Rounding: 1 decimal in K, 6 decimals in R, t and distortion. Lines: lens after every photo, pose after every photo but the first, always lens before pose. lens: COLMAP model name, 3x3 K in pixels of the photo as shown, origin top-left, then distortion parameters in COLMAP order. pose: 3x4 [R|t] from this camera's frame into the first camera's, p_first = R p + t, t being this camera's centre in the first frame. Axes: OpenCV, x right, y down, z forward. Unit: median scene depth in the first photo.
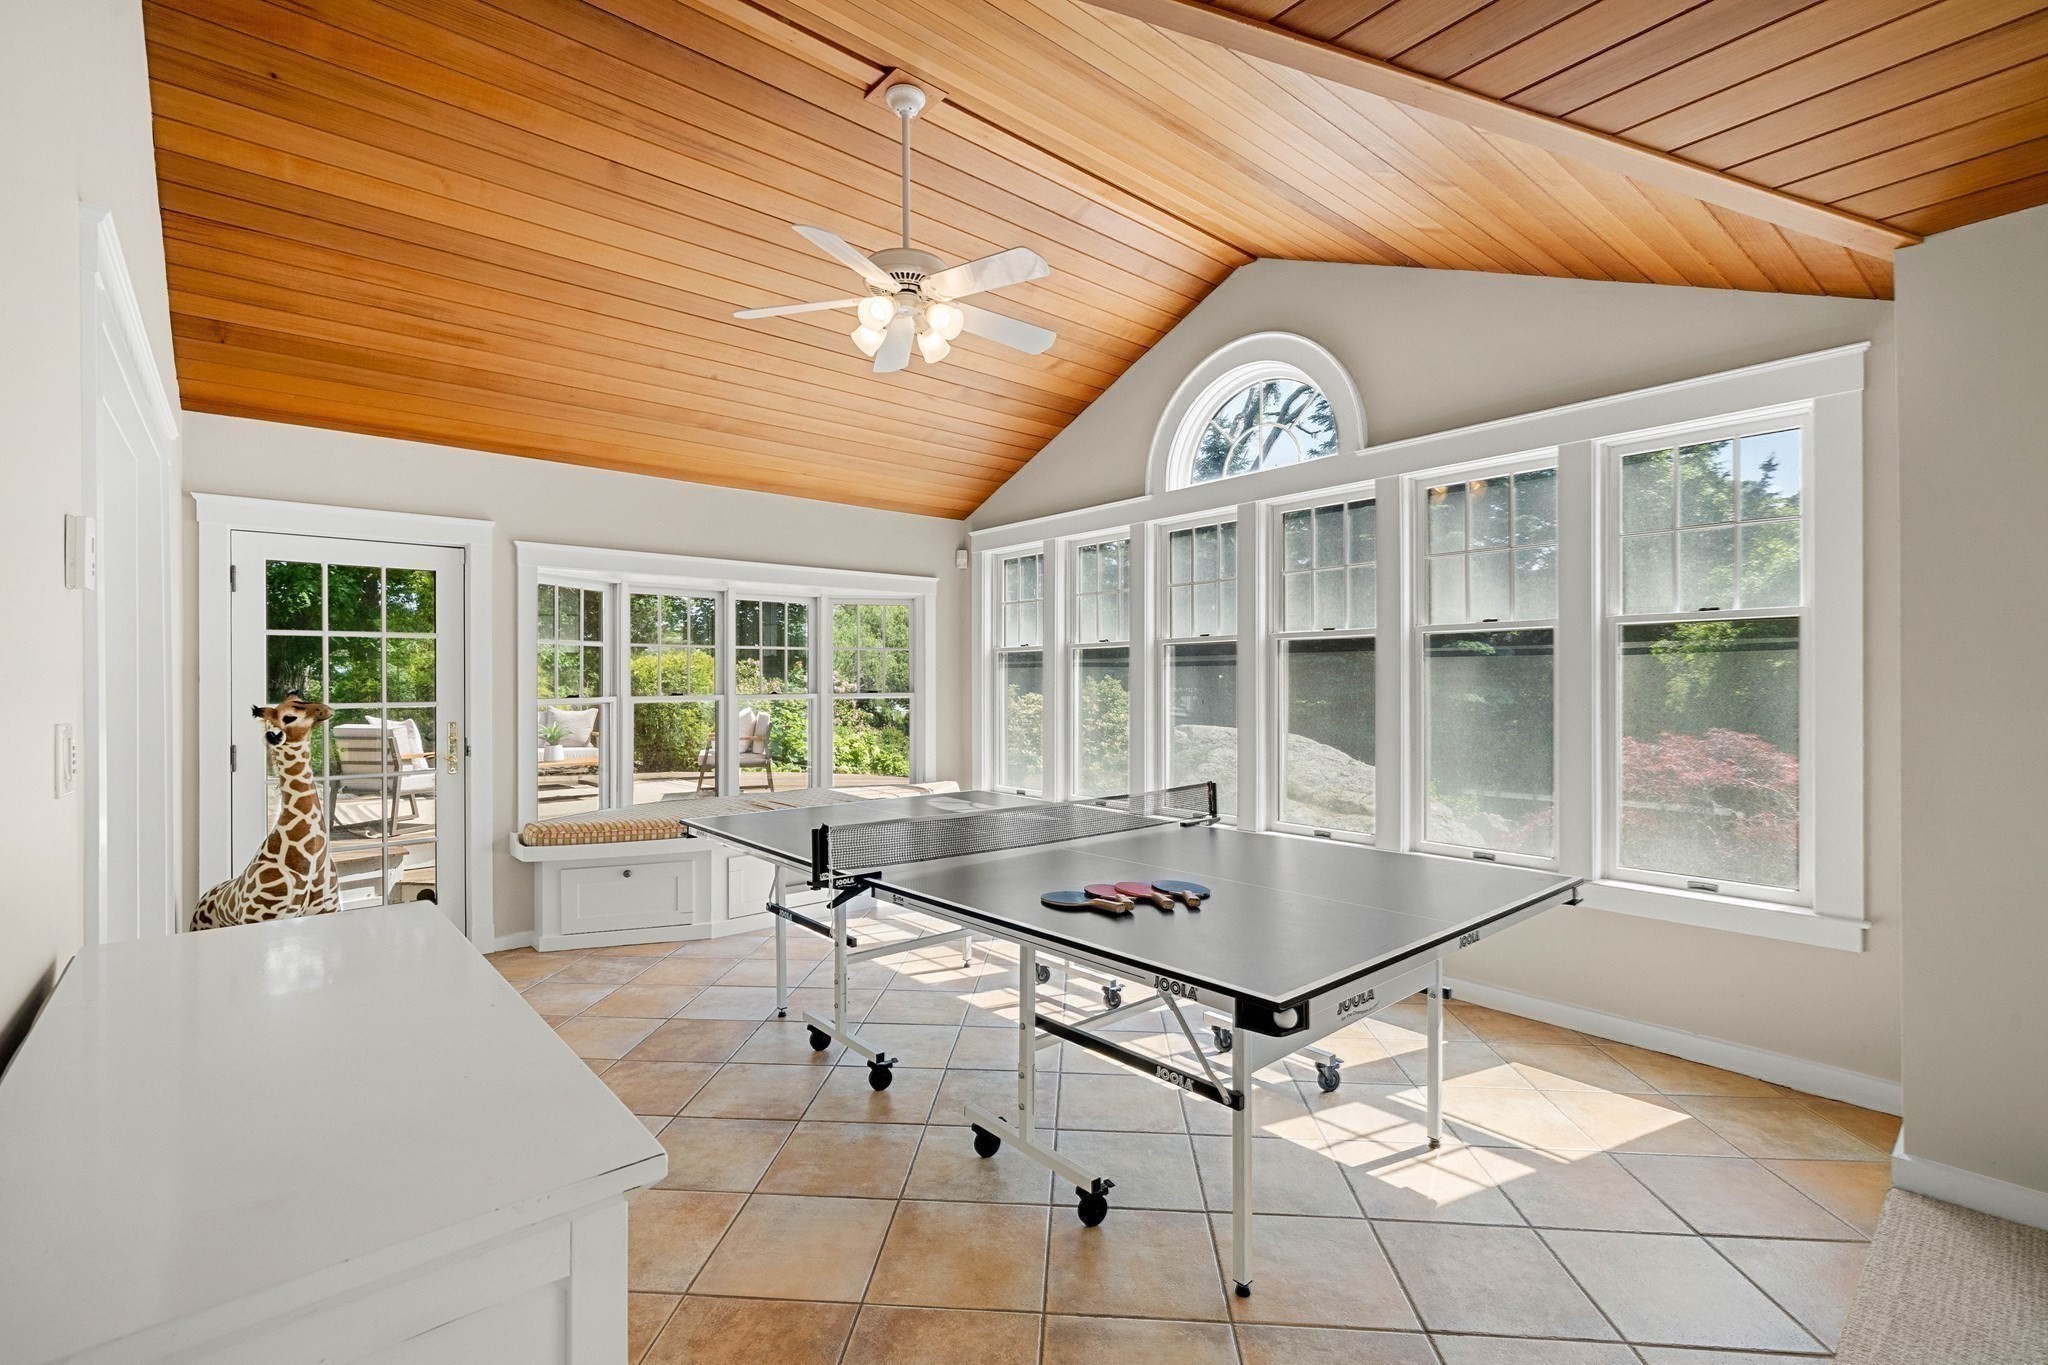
lens RADIAL K [[872.6, 0, 1031.8], [0, 872.6, 677.1], [0, 0, 1]] dist [-0.001988, 0.000230]
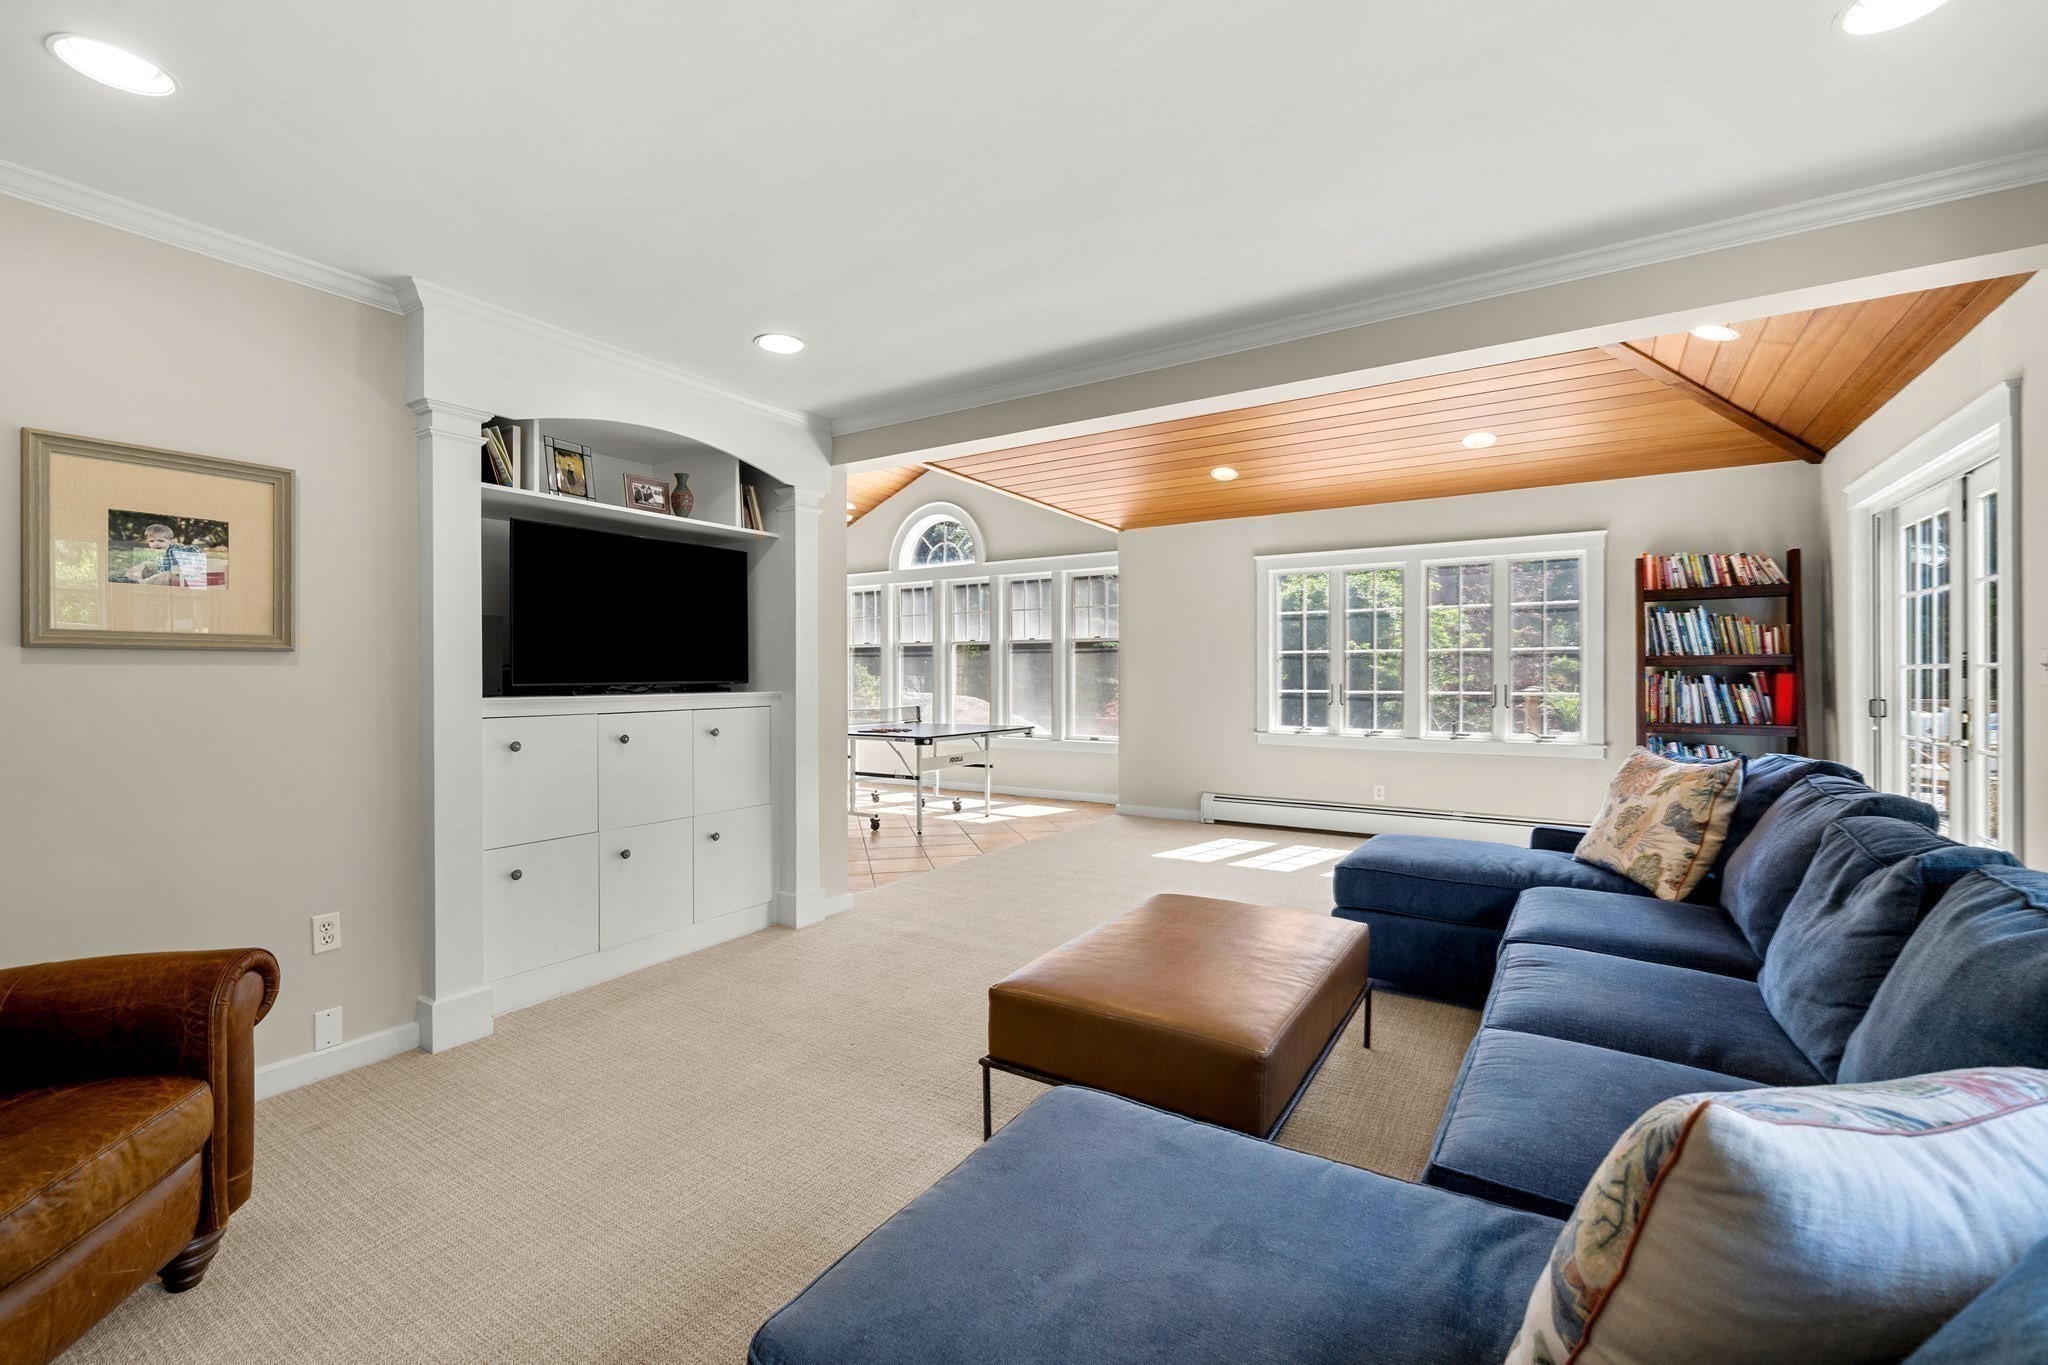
lens RADIAL K [[872.6, 0, 1012.9], [0, 872.6, 676.9], [0, 0, 1]] dist [-0.001988, 0.000230]
pose [[0.961266, 0.002547, 0.275609, -0.157160], [-0.002407, 0.999997, -0.000846, 0.037933], [-0.275610, 0.000150, 0.961269, -1.071286]]
